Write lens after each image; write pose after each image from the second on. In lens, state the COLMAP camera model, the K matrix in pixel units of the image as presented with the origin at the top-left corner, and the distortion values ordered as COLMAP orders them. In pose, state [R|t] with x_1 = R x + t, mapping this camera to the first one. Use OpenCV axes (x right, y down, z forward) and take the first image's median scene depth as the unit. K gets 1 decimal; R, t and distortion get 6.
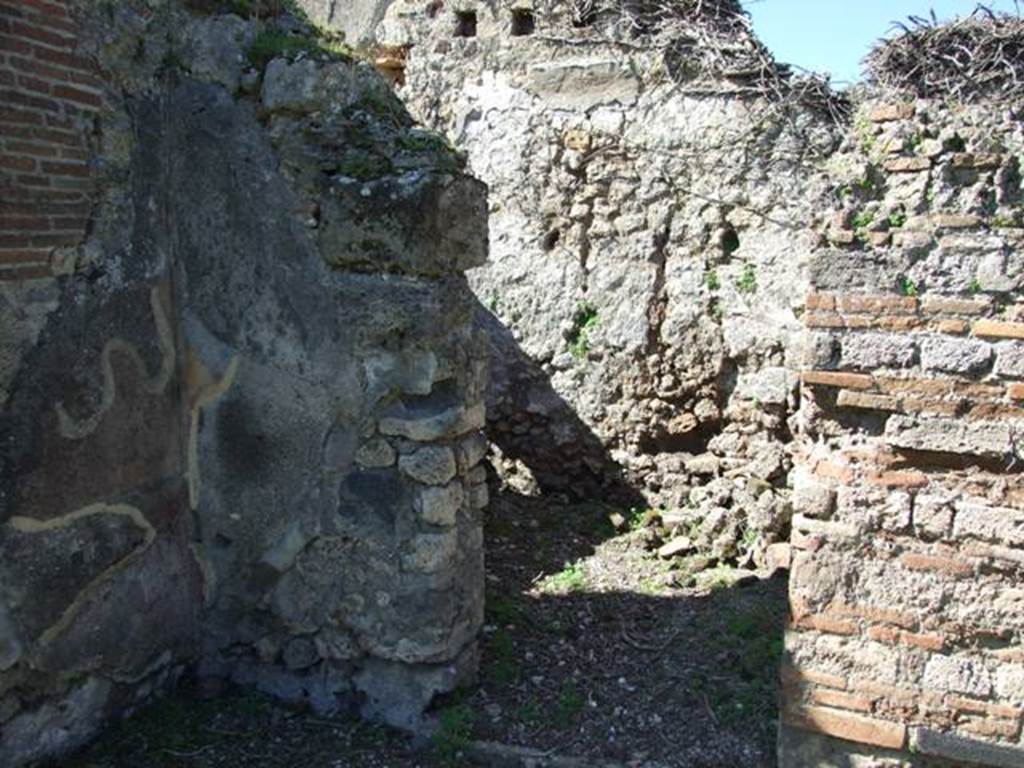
lens RADIAL K [[828.4, 0, 509.6], [0, 828.4, 374.4], [0, 0, 1]] dist [-0.068531, 0.046971]
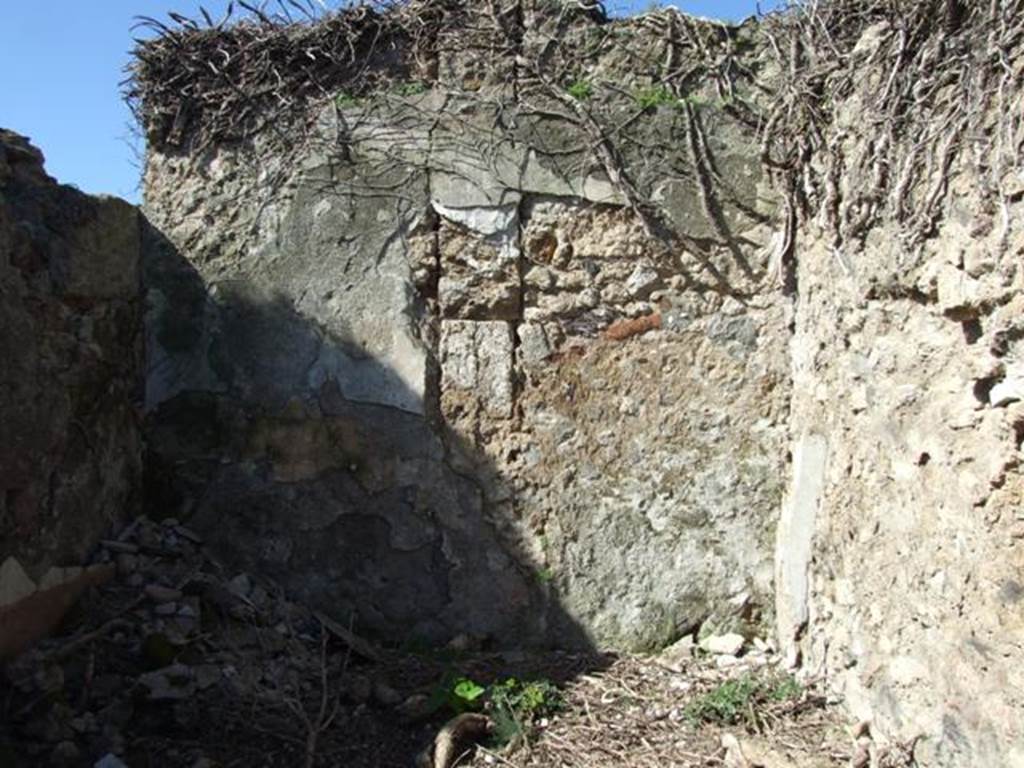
lens RADIAL K [[828.4, 0, 516.6], [0, 828.4, 380.0], [0, 0, 1]] dist [-0.068531, 0.046971]
pose [[0.947690, -0.031300, 0.317654, 0.700131], [0.061451, 0.994455, -0.085346, 0.005357], [-0.313221, 0.100402, 0.944358, 0.226325]]
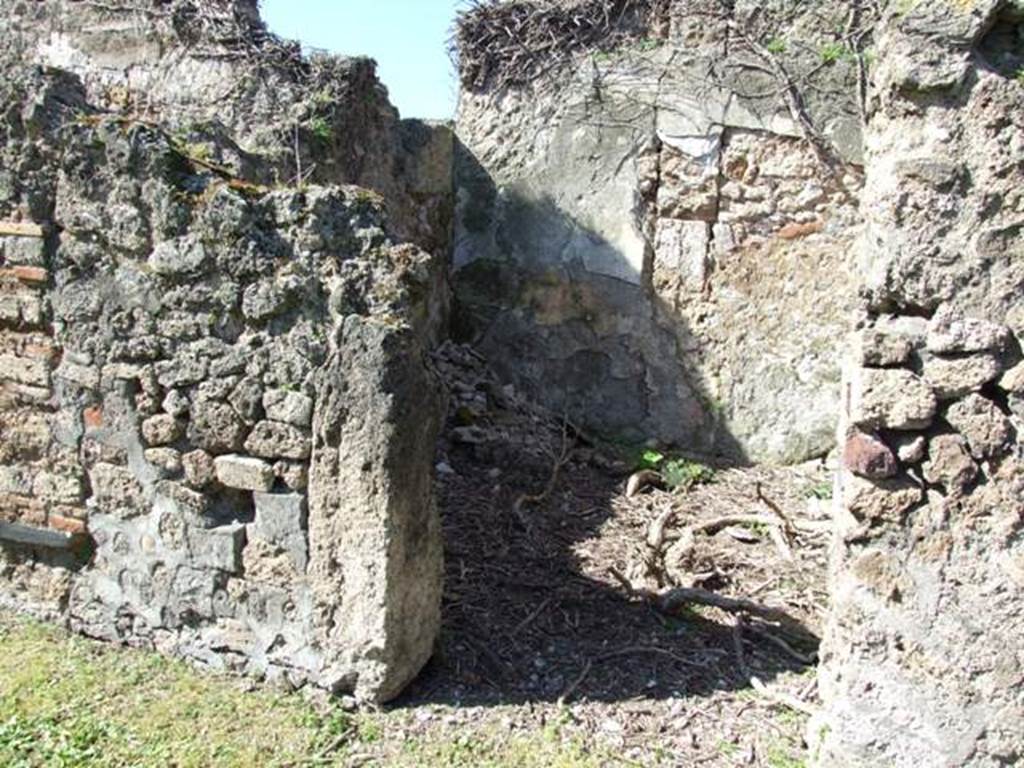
lens RADIAL K [[828.4, 0, 512.0], [0, 828.4, 377.1], [0, 0, 1]] dist [-0.068531, 0.046971]
pose [[0.998711, 0.017898, 0.047495, 0.626585], [-0.019992, 0.998832, 0.043985, 0.054111], [-0.046652, -0.044878, 0.997903, -0.199248]]
